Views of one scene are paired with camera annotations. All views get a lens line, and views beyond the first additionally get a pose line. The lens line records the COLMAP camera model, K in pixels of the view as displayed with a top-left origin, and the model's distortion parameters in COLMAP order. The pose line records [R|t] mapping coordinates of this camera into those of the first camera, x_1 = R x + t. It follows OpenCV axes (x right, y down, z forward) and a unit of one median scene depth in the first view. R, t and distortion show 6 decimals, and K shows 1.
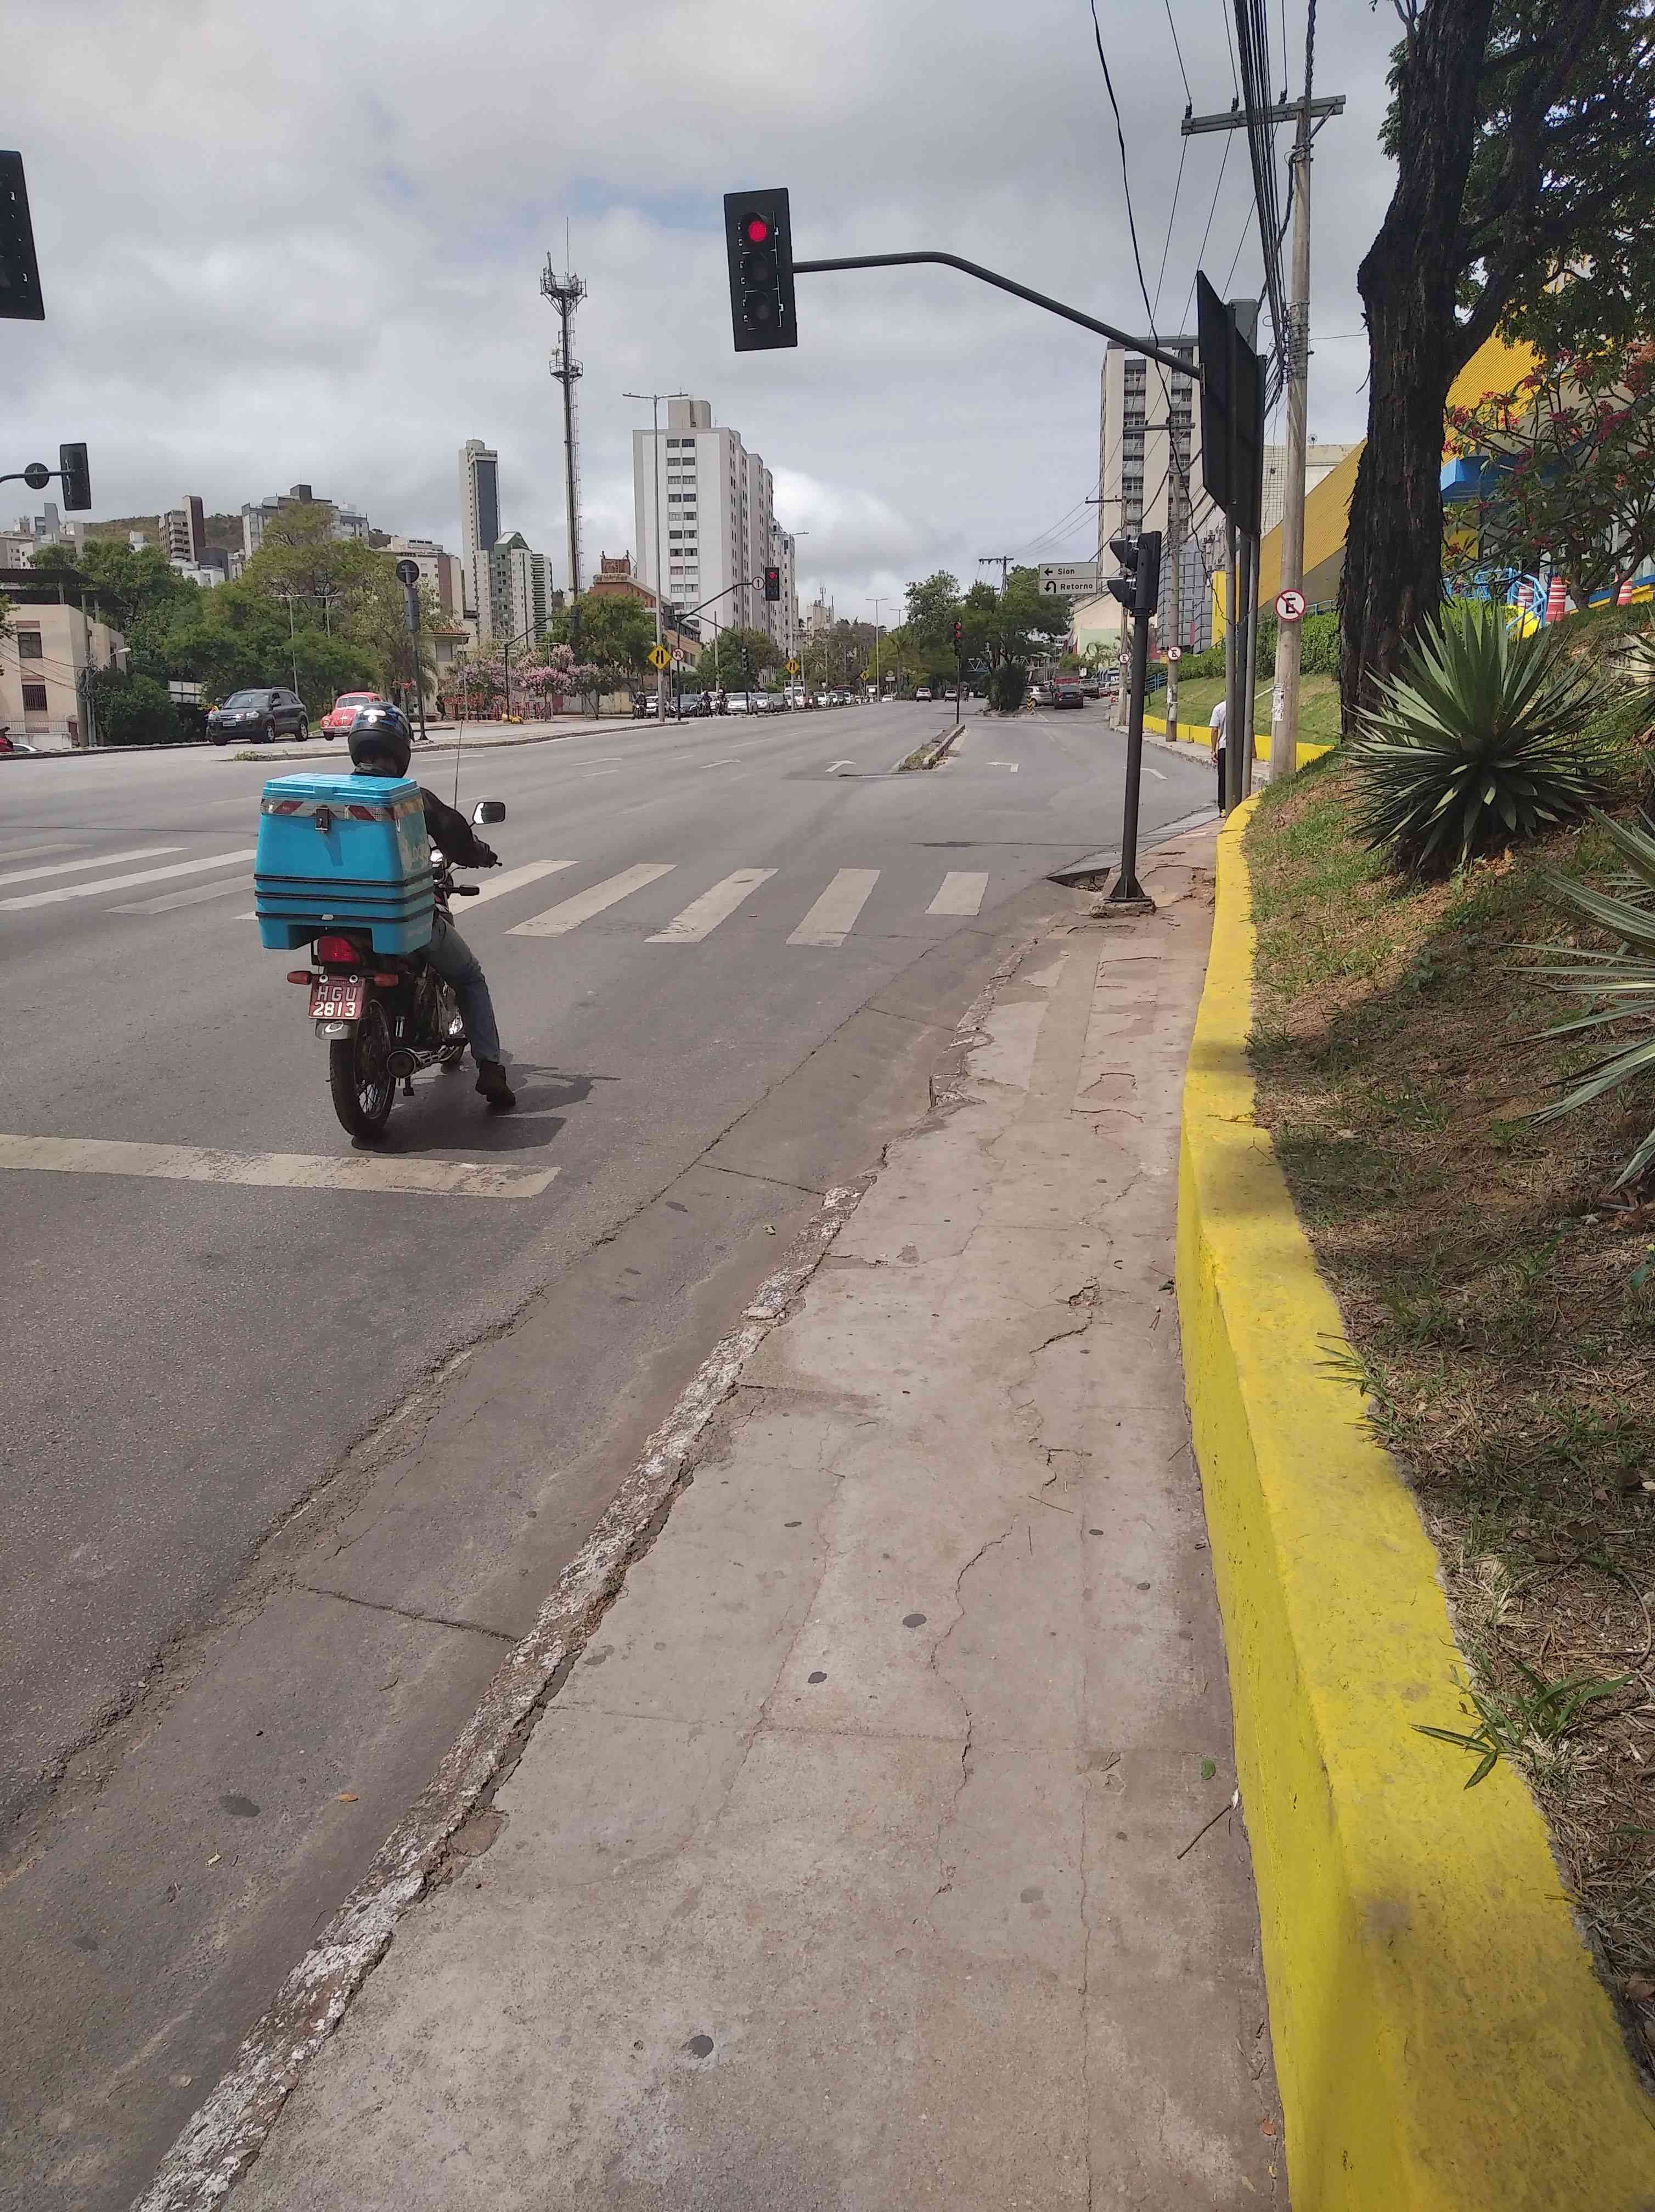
lens RADIAL K [[1756.6, 0, 827.5], [0, 1756.6, 1106.0], [0, 0, 1]] dist [0.102660, -0.332968]
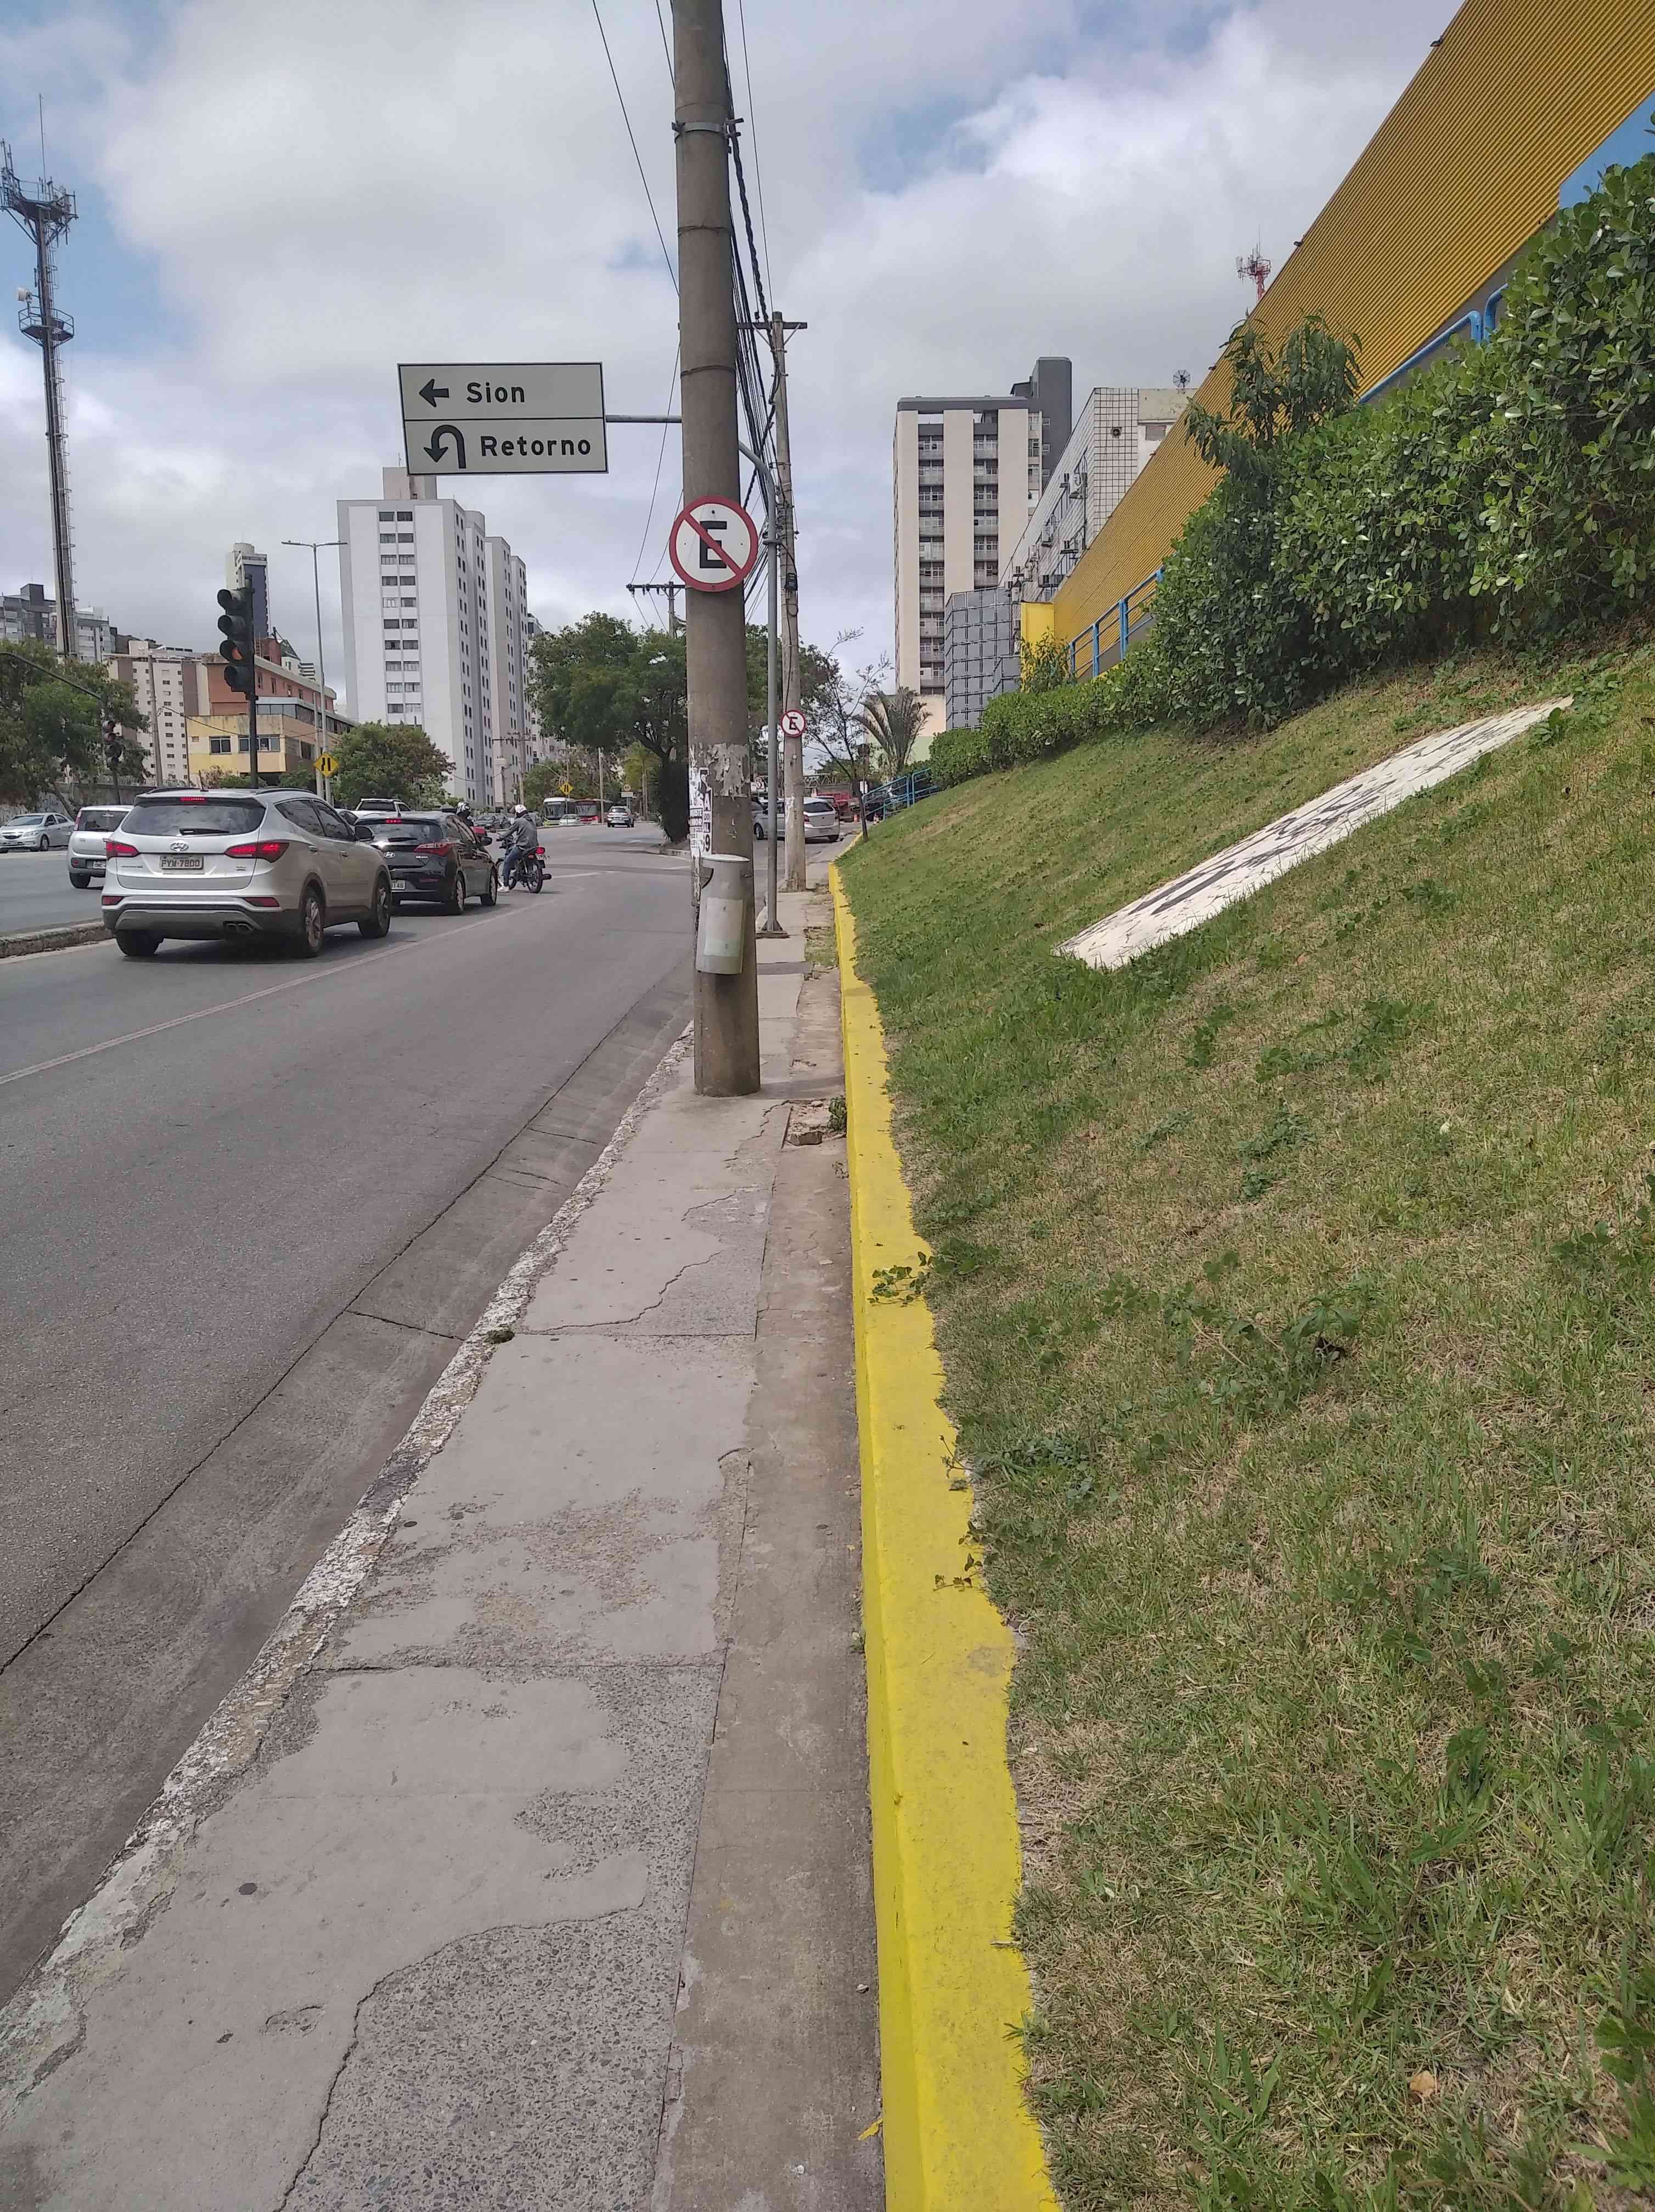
lens RADIAL K [[1727.0, 0, 827.5], [0, 1727.0, 1106.0], [0, 0, 1]] dist [0.059370, -0.114959]
pose [[0.995791, -0.014525, 0.090490, 0.041501], [0.020111, 0.997927, -0.061132, -0.042767], [-0.089414, 0.062695, 0.994019, 0.184447]]
